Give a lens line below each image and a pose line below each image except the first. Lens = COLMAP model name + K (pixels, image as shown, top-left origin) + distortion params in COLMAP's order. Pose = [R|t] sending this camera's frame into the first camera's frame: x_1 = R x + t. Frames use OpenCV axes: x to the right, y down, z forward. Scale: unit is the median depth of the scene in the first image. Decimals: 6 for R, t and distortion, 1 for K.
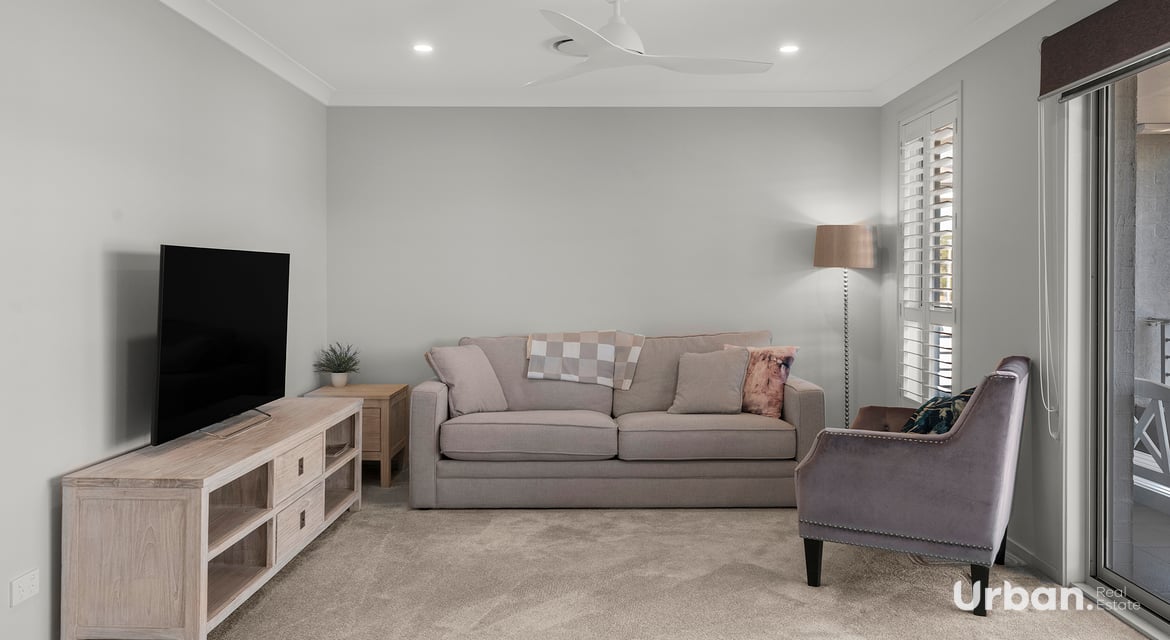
lens RADIAL K [[864.5, 0, 587.5], [0, 864.5, 282.5], [0, 0, 1]] dist [0.002402, 0.000790]
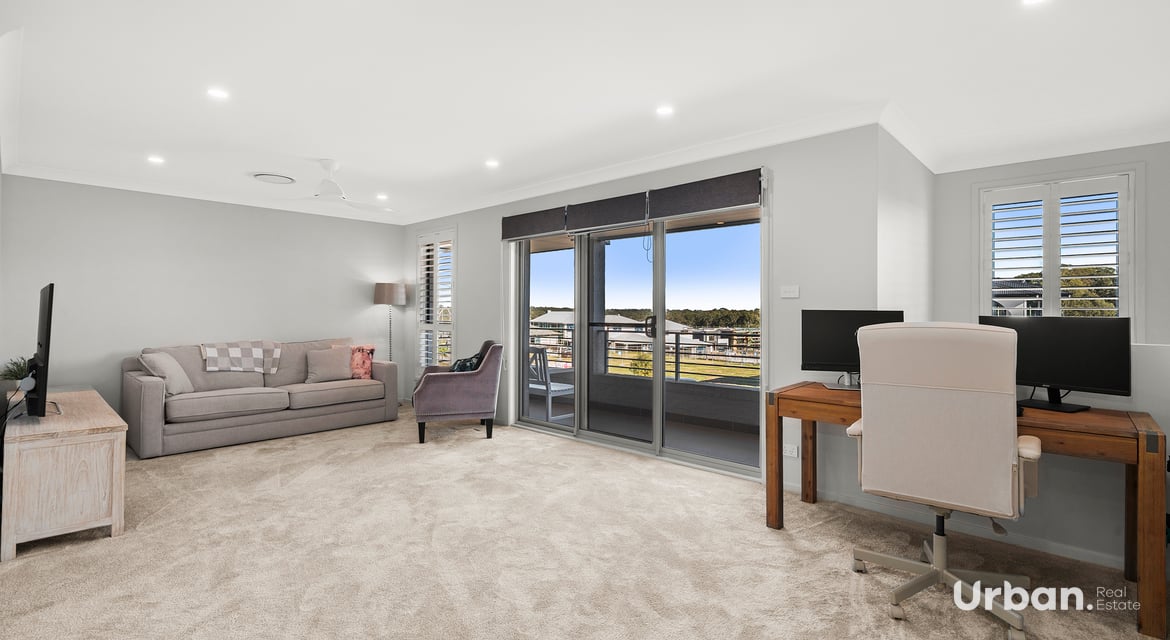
lens RADIAL K [[537.4, 0, 585.0], [0, 537.4, 320.0], [0, 0, 1]] dist [-0.000205, -0.000013]
pose [[0.689338, -0.009184, 0.724382, -0.330101], [0.002536, 0.999944, 0.010265, 0.008084], [-0.724436, -0.005240, 0.689322, -0.206100]]
